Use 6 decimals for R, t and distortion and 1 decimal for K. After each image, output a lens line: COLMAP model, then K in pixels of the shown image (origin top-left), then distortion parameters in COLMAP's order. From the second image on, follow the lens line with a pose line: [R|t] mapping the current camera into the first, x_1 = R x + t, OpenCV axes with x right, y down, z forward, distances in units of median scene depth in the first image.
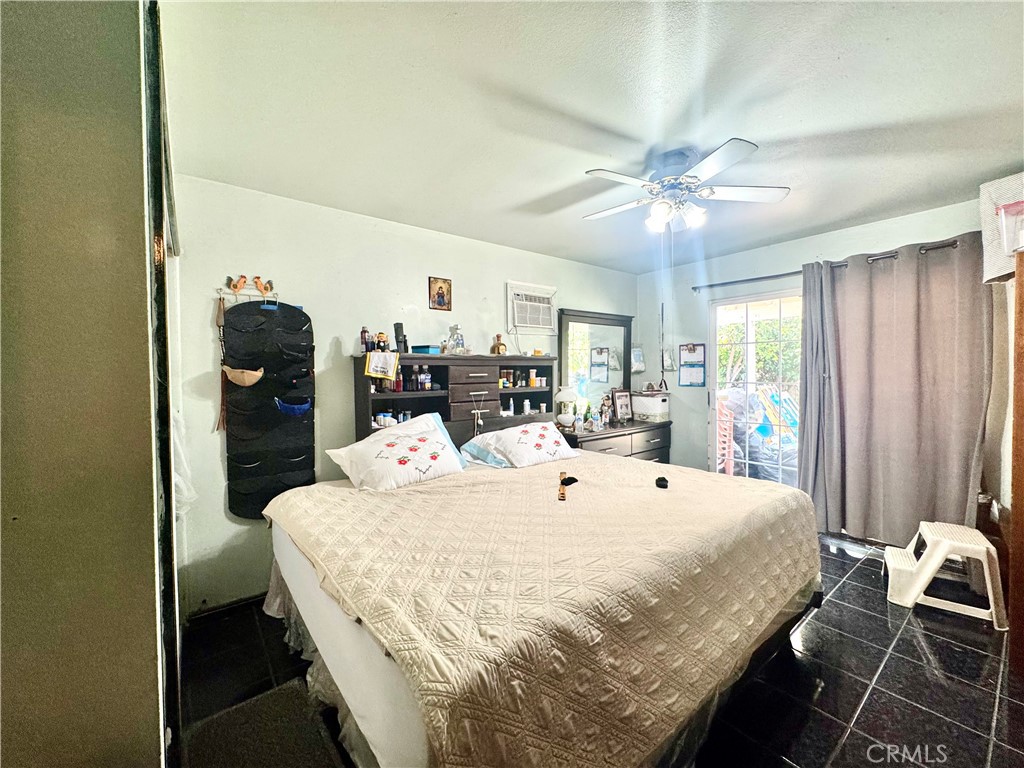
lens RADIAL K [[411.7, 0, 511.1], [0, 411.7, 381.9], [0, 0, 1]] dist [-0.001678, -0.000082]
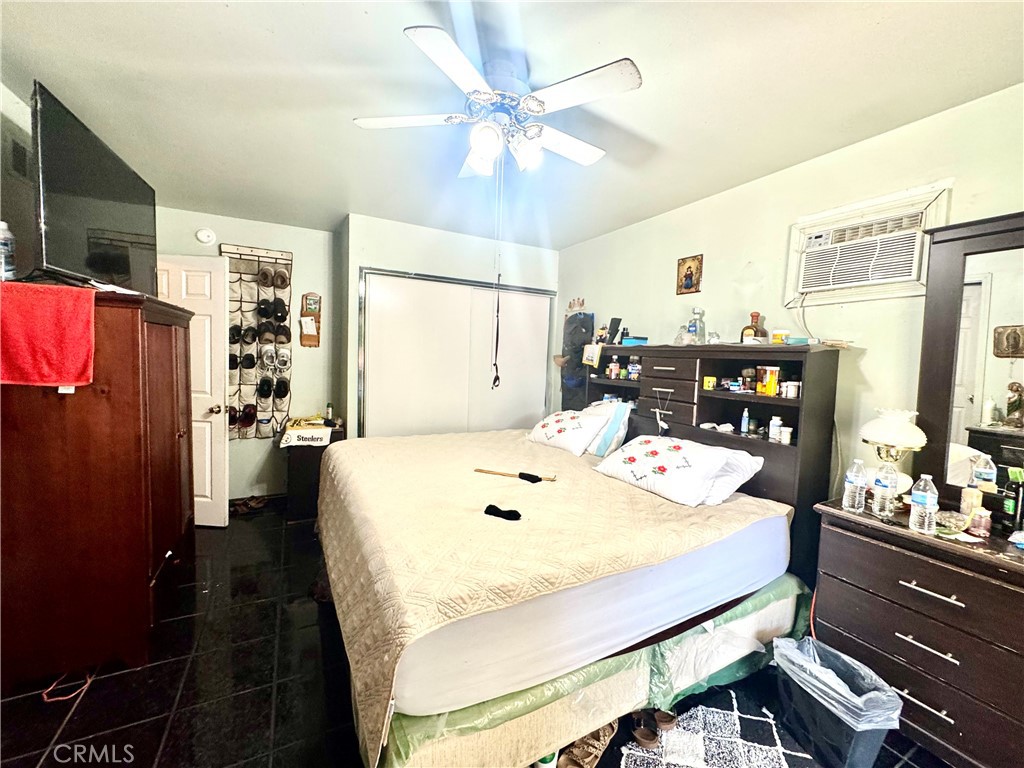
lens RADIAL K [[411.7, 0, 511.1], [0, 411.7, 381.9], [0, 0, 1]] dist [-0.001678, -0.000082]
pose [[-0.191484, 0.071291, -0.978903, 0.772709], [-0.056793, 0.994883, 0.083564, -0.040106], [0.979851, 0.071596, -0.186455, 0.812145]]
